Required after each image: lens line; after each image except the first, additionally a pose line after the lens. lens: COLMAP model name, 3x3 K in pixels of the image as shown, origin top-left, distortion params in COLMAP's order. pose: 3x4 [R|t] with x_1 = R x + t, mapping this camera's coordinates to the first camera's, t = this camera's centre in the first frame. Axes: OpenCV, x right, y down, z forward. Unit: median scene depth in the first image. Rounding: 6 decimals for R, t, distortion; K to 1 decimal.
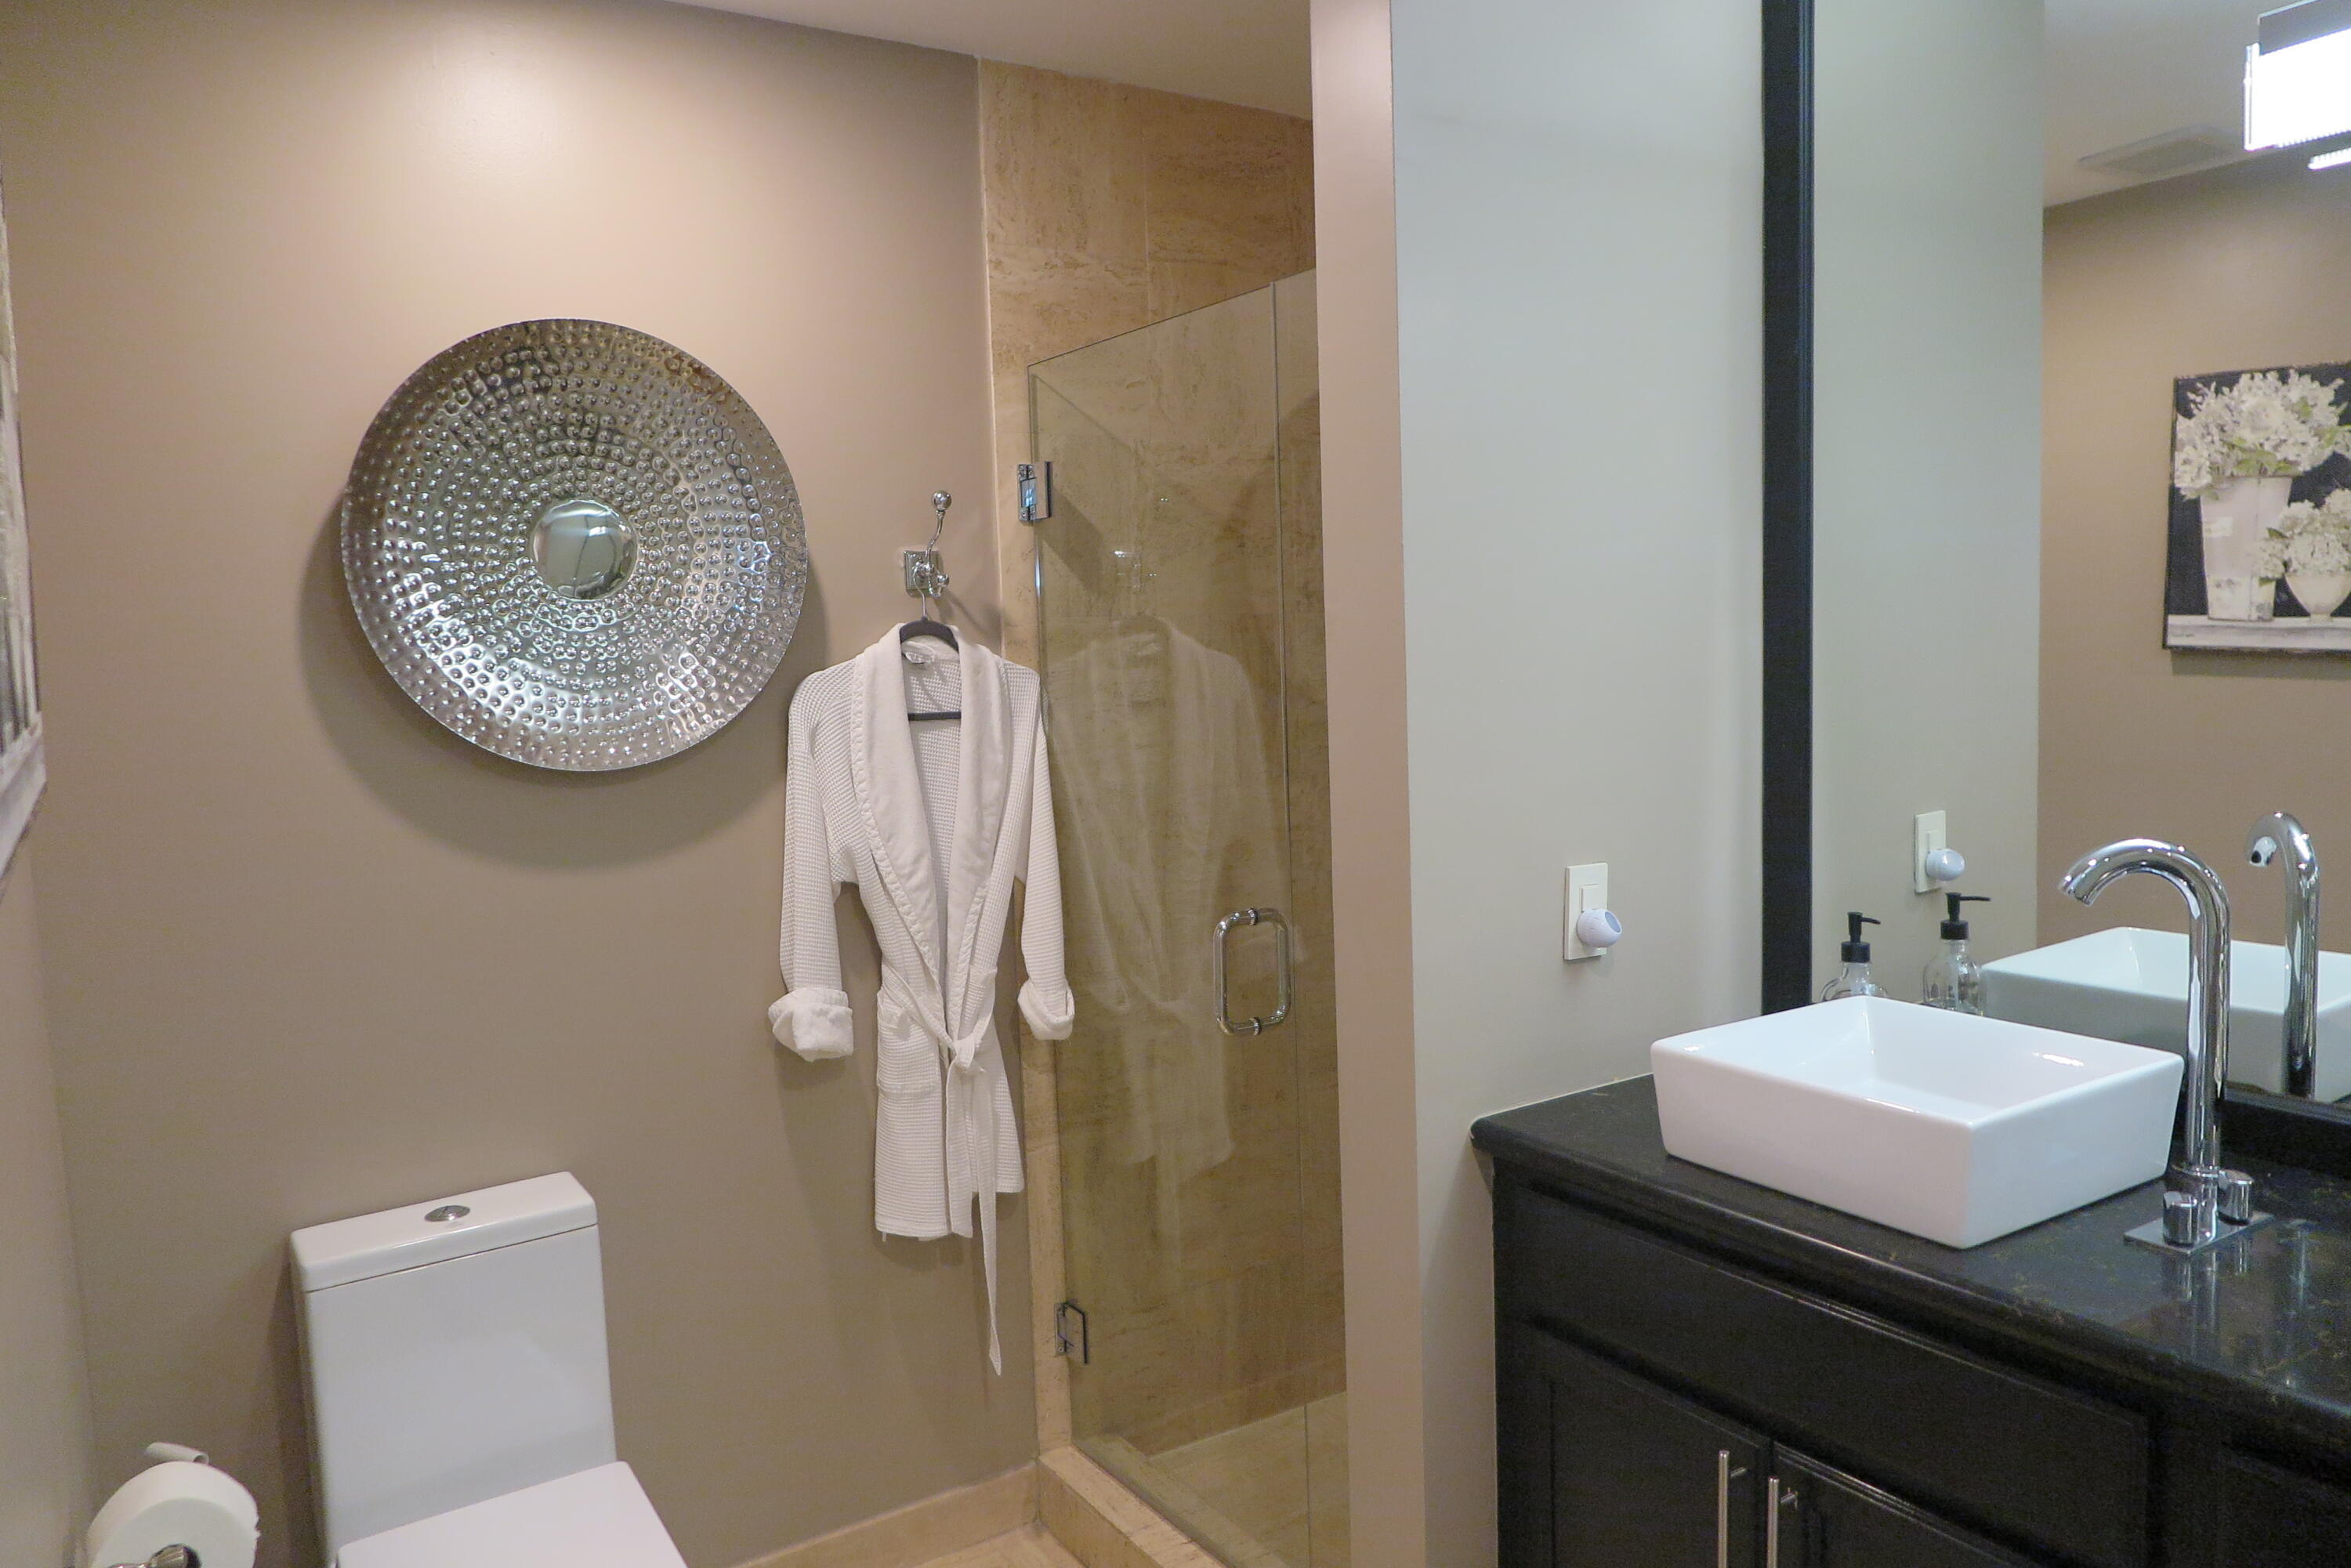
lens RADIAL K [[1626.9, 0, 1179.1], [0, 1626.9, 772.7], [0, 0, 1]] dist [-0.011196, 0.012179]
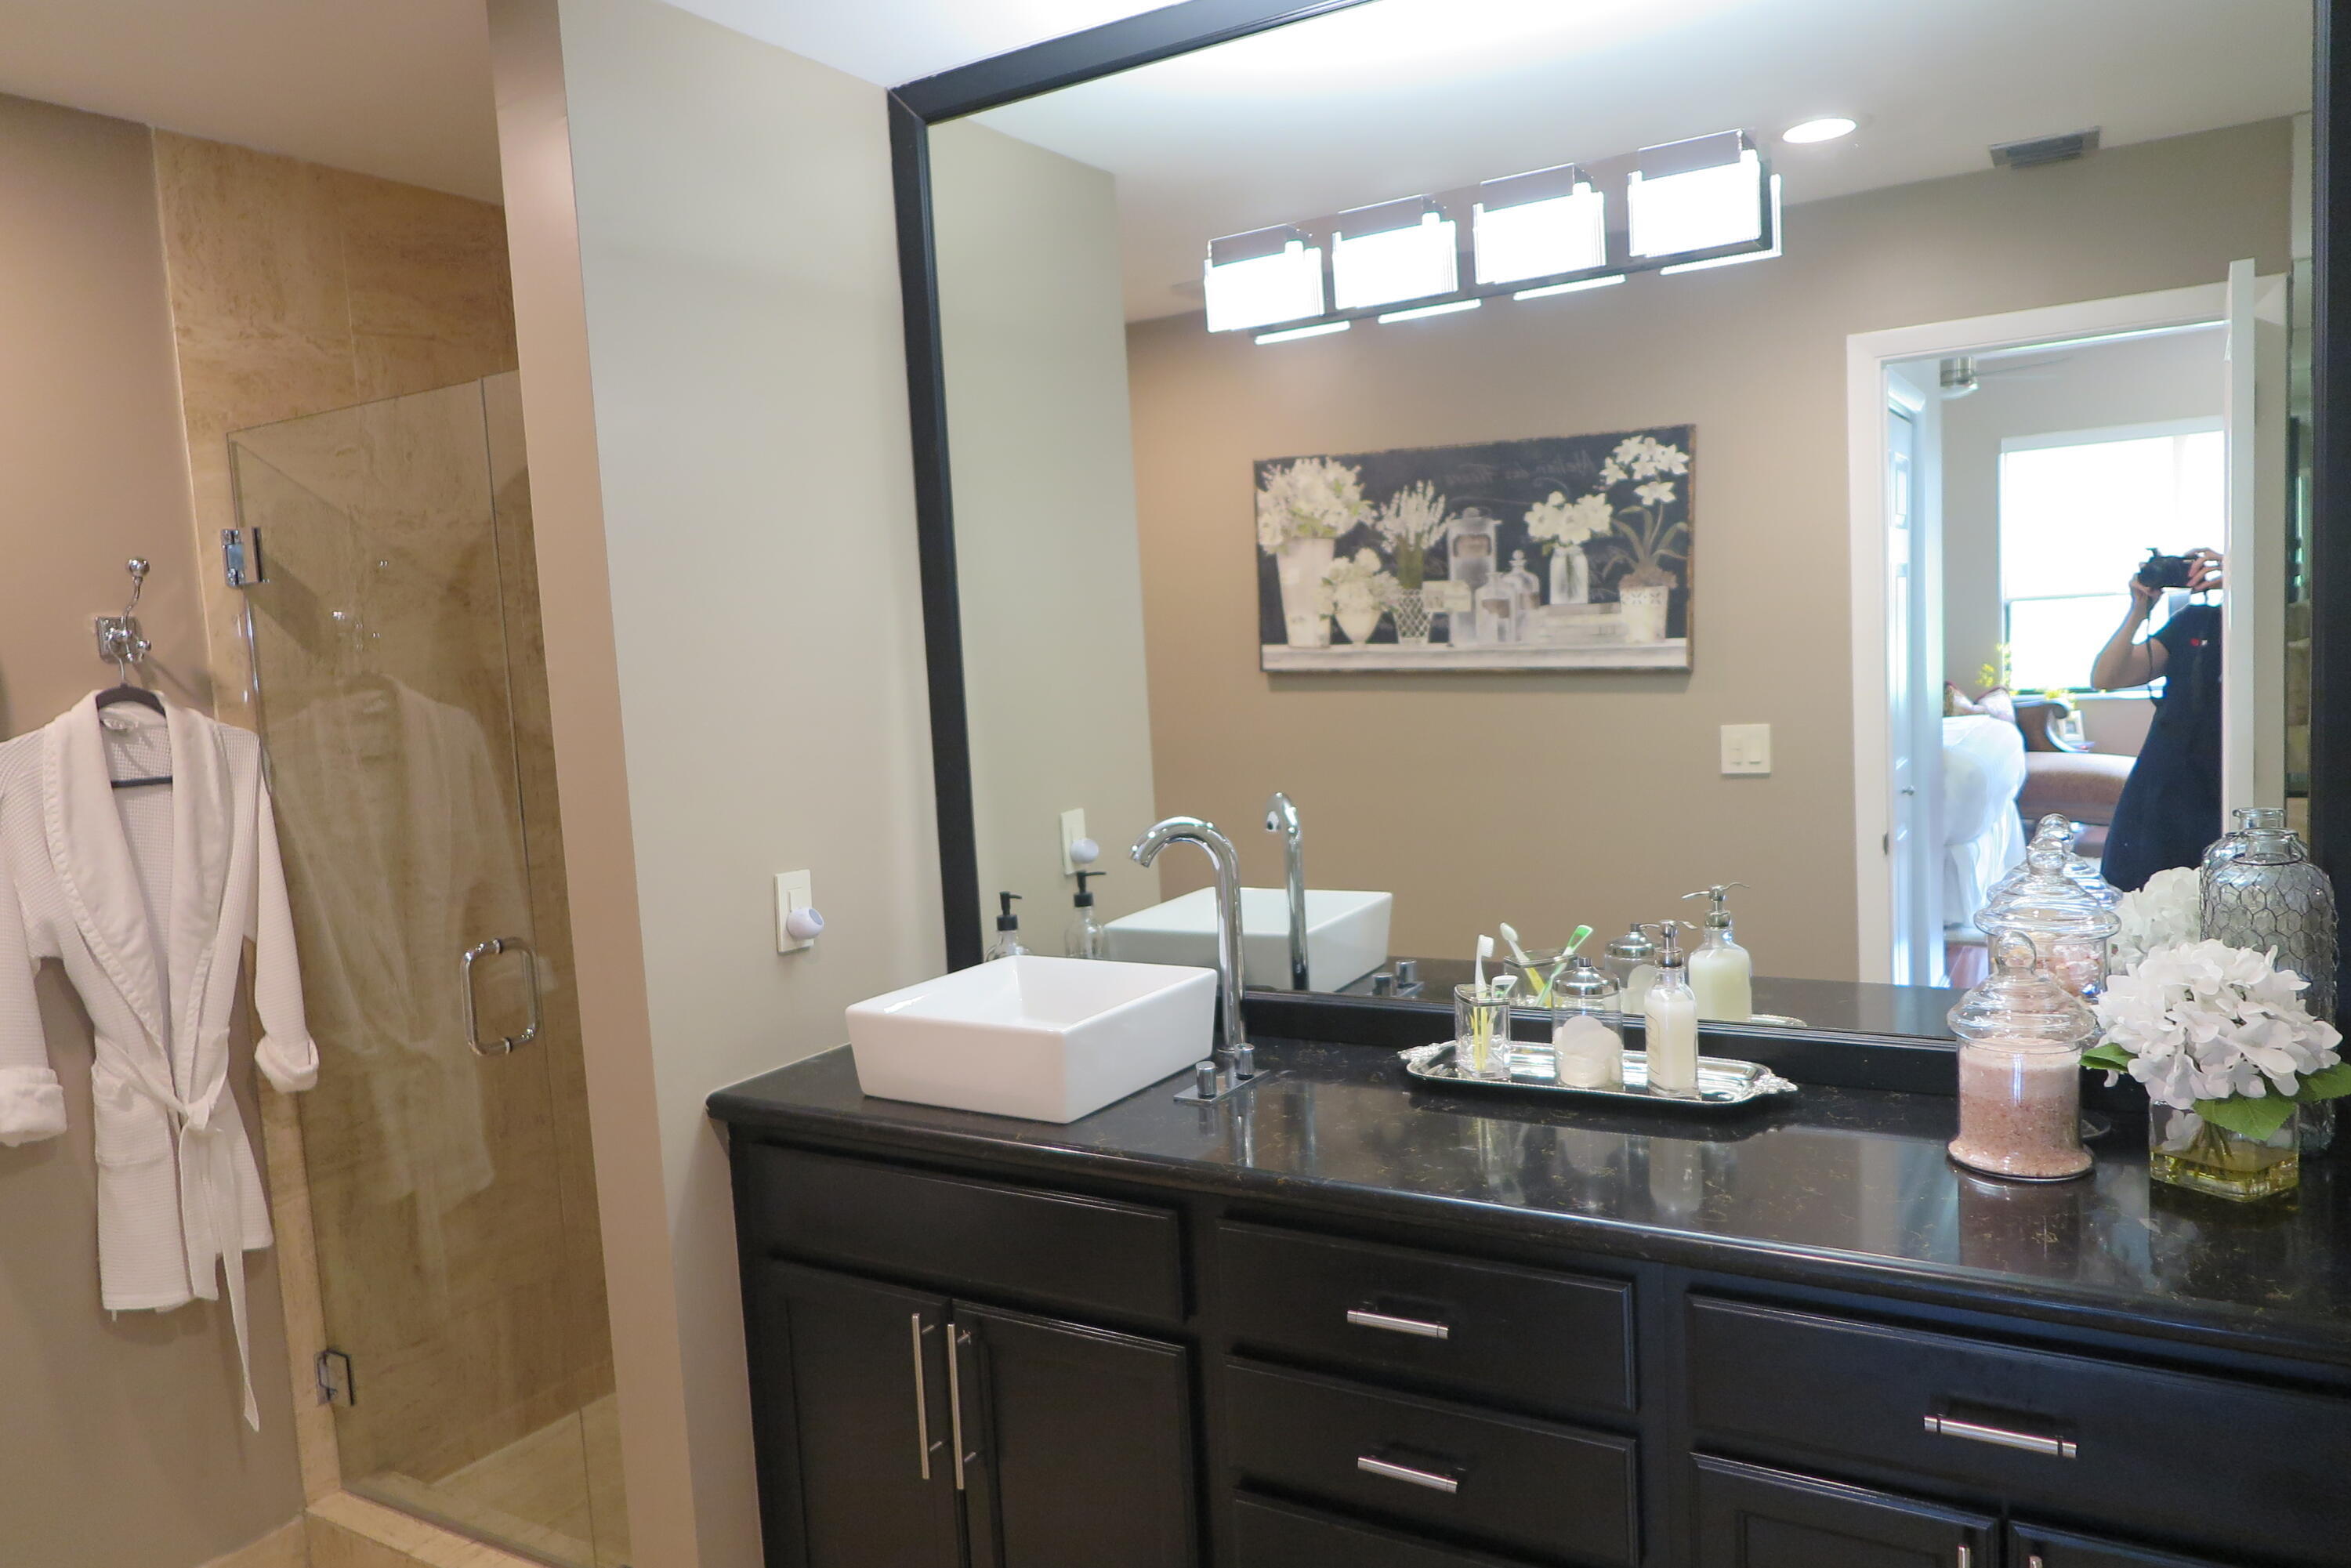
lens RADIAL K [[1626.9, 0, 1179.1], [0, 1626.9, 772.7], [0, 0, 1]] dist [-0.011196, 0.012179]
pose [[0.902595, -0.057594, 0.426620, -0.000573], [0.065461, 0.997848, -0.003786, 0.004707], [-0.425484, 0.031344, 0.904423, -0.166297]]
